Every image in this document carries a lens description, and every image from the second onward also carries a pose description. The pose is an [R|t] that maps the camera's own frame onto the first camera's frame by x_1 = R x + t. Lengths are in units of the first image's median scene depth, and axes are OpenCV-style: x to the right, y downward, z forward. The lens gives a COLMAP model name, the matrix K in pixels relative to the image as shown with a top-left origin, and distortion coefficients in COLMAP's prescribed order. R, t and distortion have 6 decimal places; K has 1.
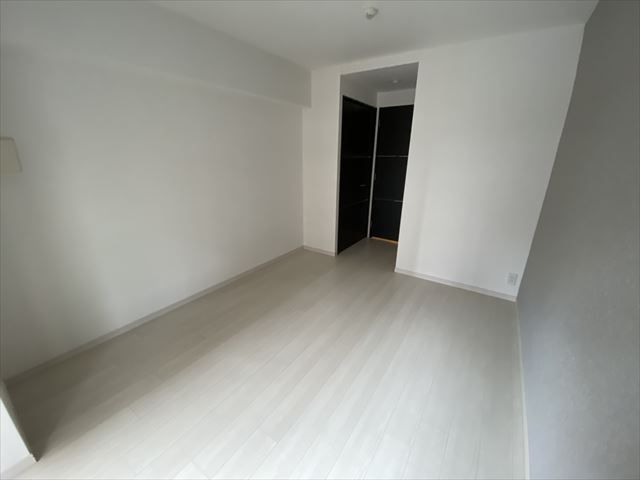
lens RADIAL K [[263.5, 0, 325.5], [0, 263.5, 241.8], [0, 0, 1]] dist [0.003028, -0.000955]
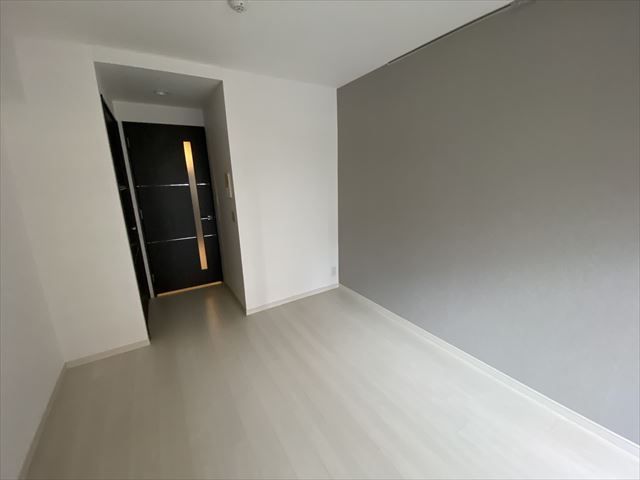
lens RADIAL K [[263.5, 0, 321.3], [0, 263.5, 238.4], [0, 0, 1]] dist [0.003028, -0.000955]
pose [[0.423929, -0.245763, 0.871714, -0.318851], [0.323713, 0.940018, 0.107593, -0.135279], [-0.845869, 0.236574, 0.478058, 0.329579]]
